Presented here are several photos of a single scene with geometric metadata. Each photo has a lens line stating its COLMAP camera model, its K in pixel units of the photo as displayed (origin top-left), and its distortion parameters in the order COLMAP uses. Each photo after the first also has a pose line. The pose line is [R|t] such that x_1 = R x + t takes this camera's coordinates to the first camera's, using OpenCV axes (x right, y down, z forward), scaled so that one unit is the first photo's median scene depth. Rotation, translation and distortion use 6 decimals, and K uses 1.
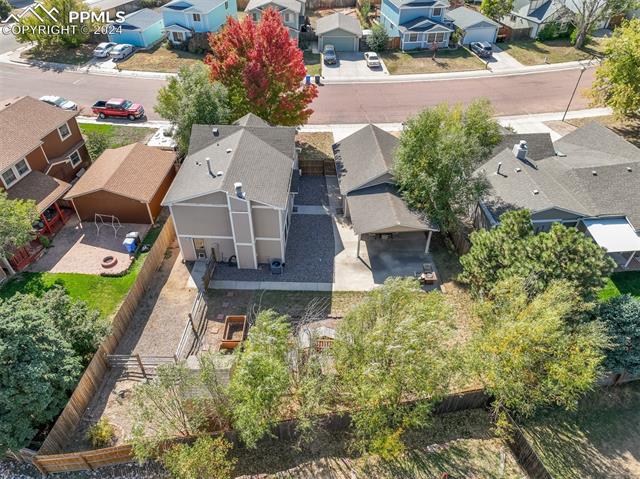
lens RADIAL K [[450.8, 0, 319.6], [0, 450.8, 237.7], [0, 0, 1]] dist [-0.005722, 0.021111]
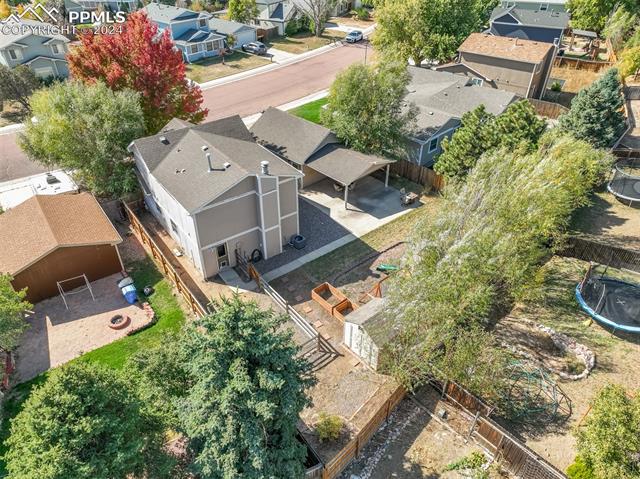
lens RADIAL K [[450.8, 0, 320.2], [0, 450.8, 240.8], [0, 0, 1]] dist [-0.005722, 0.021111]
pose [[0.767312, -0.380270, 0.516360, -0.516893], [0.411935, 0.909392, 0.057580, 0.022048], [-0.491470, 0.168525, 0.854434, 0.112468]]
